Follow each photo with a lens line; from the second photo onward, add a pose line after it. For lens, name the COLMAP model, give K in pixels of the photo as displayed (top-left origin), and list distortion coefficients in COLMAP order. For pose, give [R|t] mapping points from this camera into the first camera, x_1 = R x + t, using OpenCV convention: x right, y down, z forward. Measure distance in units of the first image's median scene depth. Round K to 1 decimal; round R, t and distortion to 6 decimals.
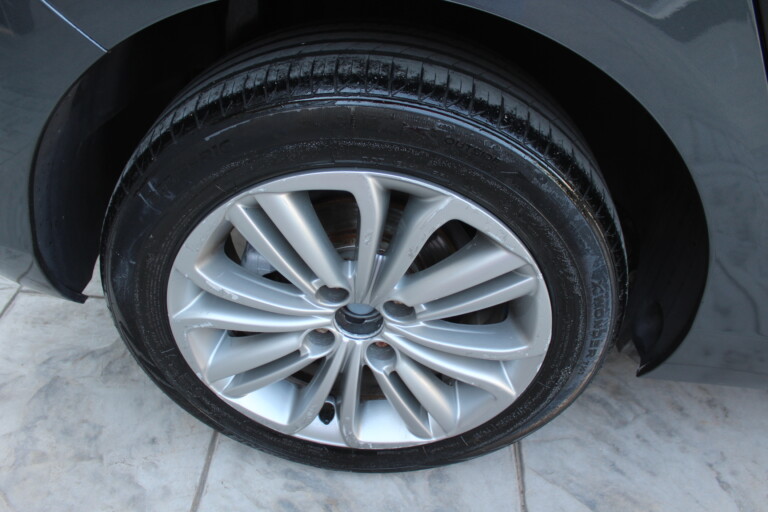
lens RADIAL K [[642.8, 0, 384.0], [0, 642.8, 256.0], [0, 0, 1]] dist [-0.173687, 0.149749]
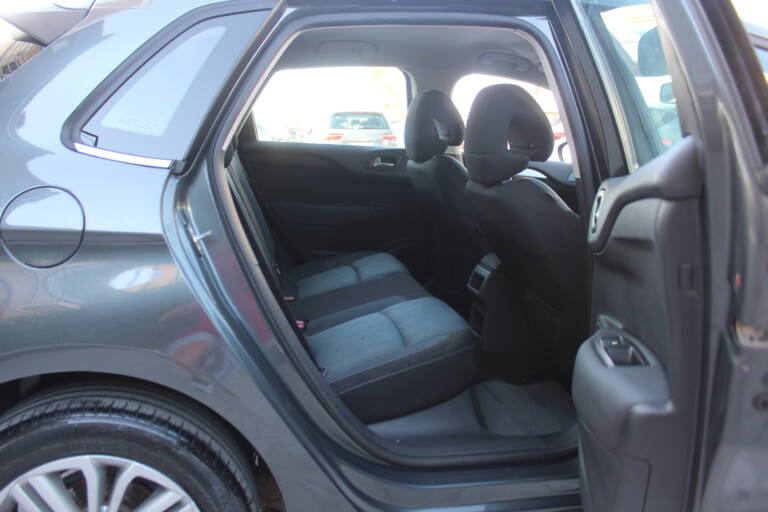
lens RADIAL K [[642.8, 0, 384.0], [0, 642.8, 256.0], [0, 0, 1]] dist [-0.173687, 0.149749]
pose [[0.967325, -0.081131, 0.240208, 0.458496], [0.186772, 0.868729, -0.458722, 0.378373], [-0.171459, 0.488597, 0.855497, -1.088293]]
